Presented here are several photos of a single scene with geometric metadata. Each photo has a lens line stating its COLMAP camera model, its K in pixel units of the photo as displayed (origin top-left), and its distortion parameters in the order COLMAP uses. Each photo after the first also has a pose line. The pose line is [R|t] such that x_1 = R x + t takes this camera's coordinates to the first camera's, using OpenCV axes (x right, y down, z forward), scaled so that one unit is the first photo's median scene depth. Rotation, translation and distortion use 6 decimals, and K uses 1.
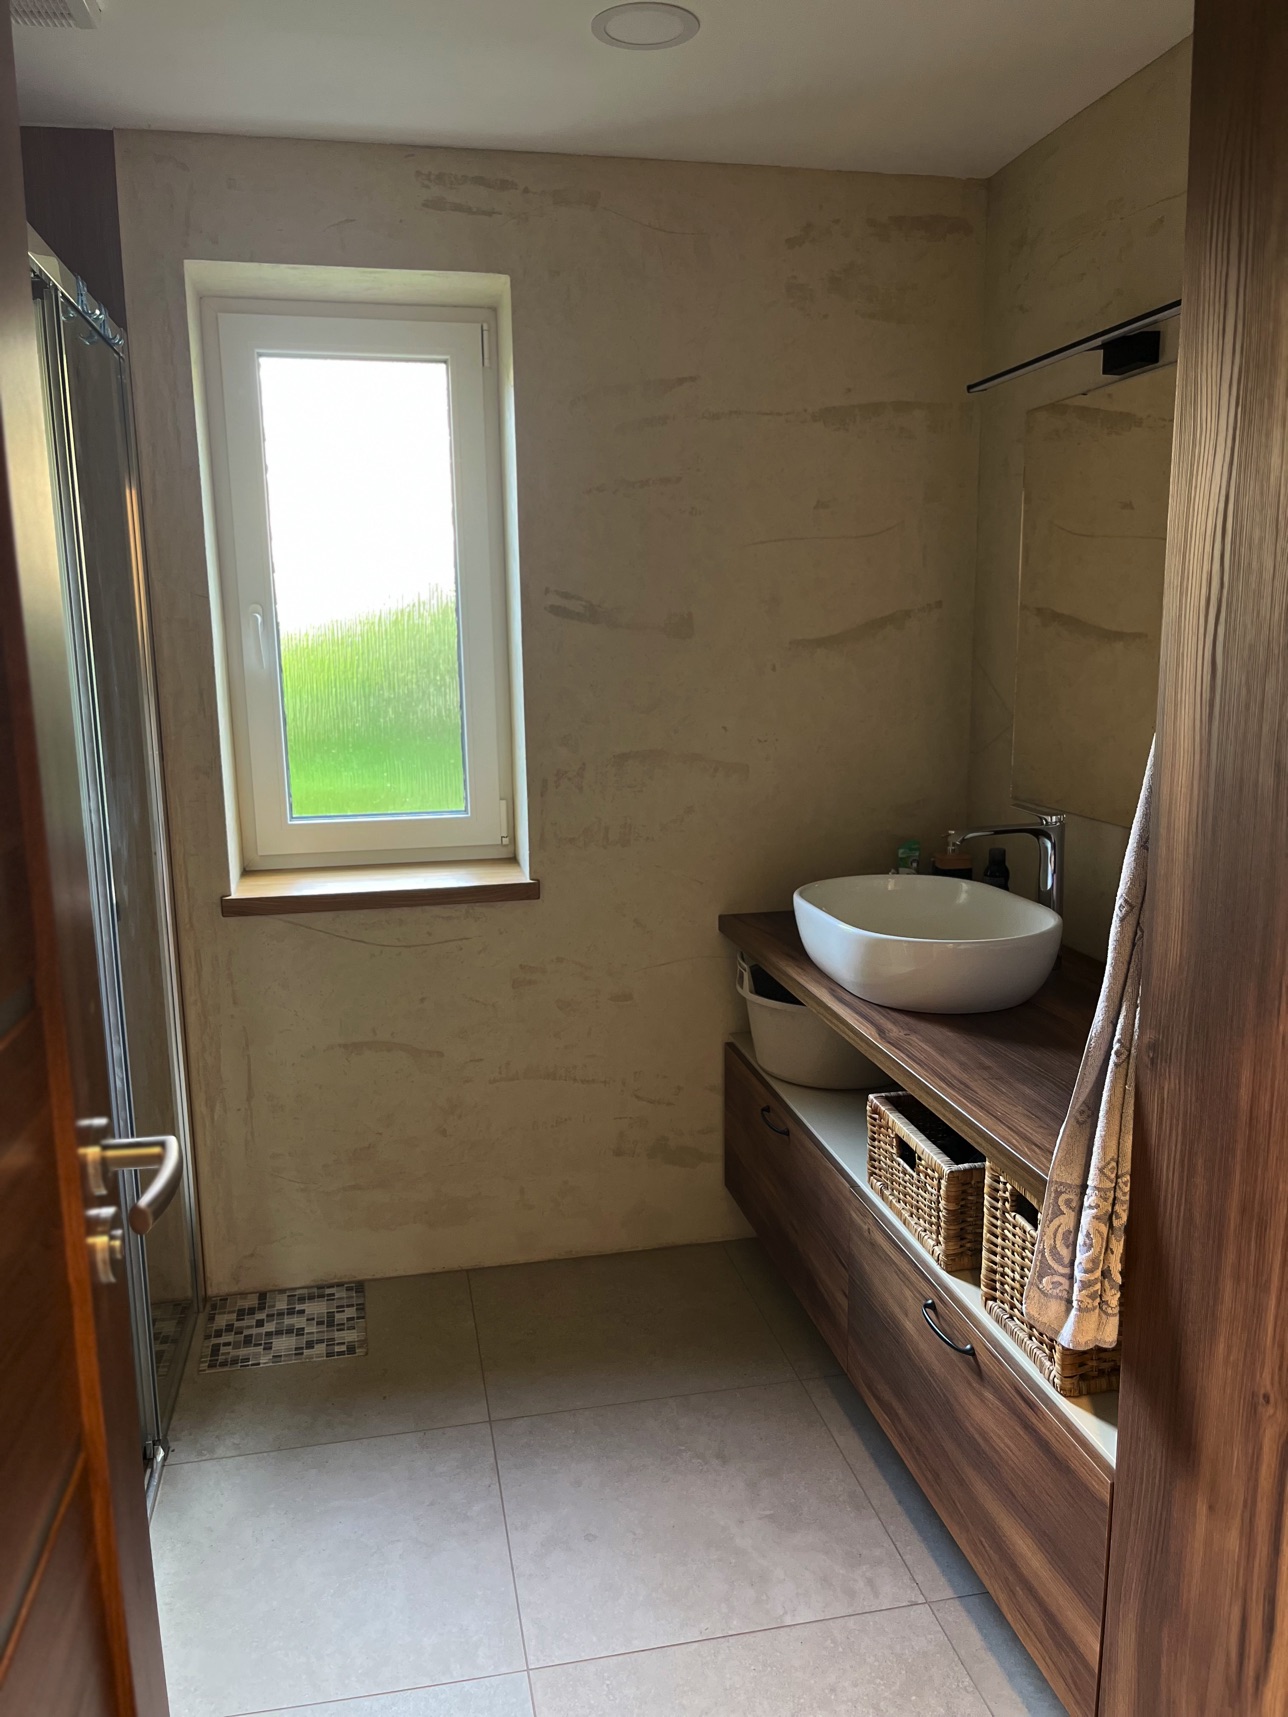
lens RADIAL K [[1305.3, 0, 655.9], [0, 1305.3, 881.4], [0, 0, 1]] dist [0.062757, -0.096205]
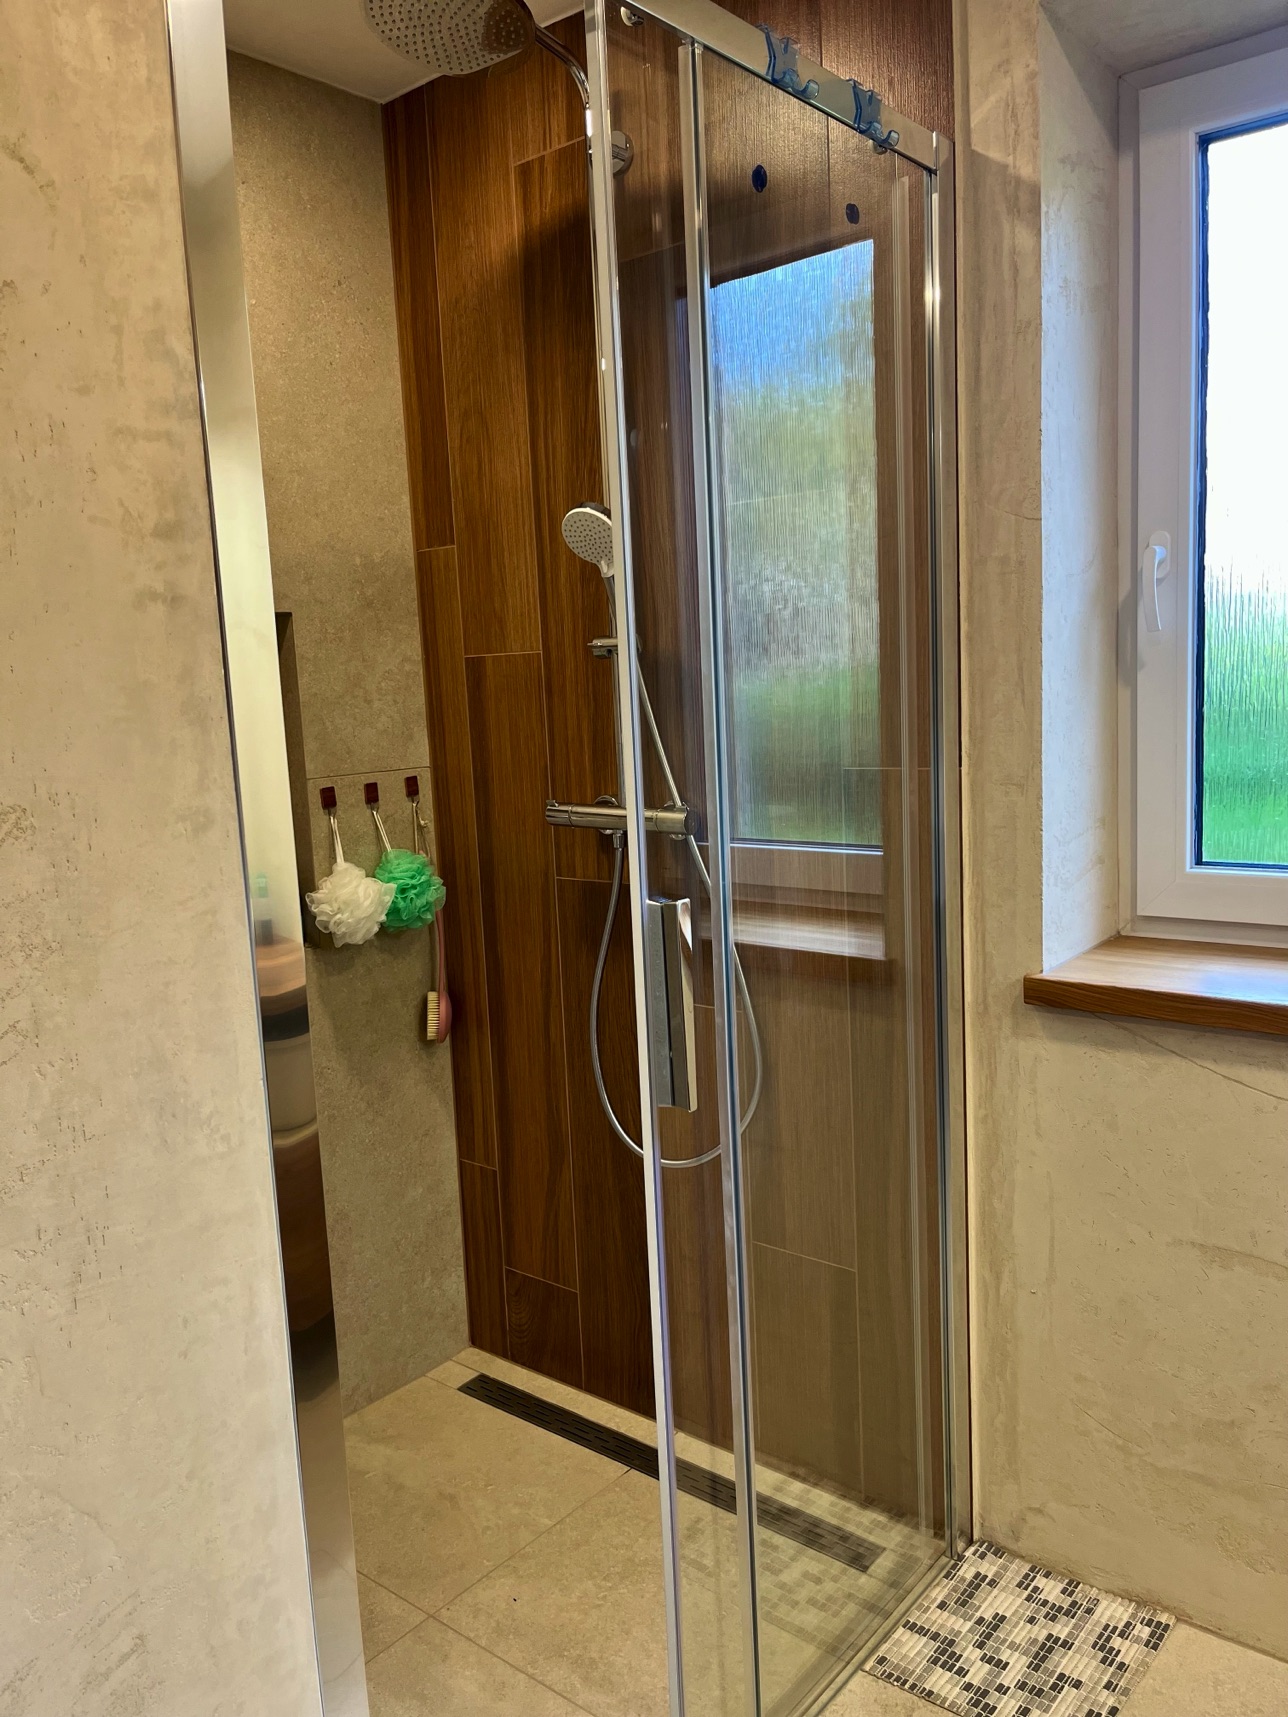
lens RADIAL K [[1305.3, 0, 641.3], [0, 1305.3, 877.9], [0, 0, 1]] dist [0.062757, -0.096205]
pose [[0.625807, 0.095204, -0.774146, 0.056635], [-0.107537, 0.993576, 0.035259, -0.038245], [0.772529, 0.061184, 0.632025, 0.424373]]
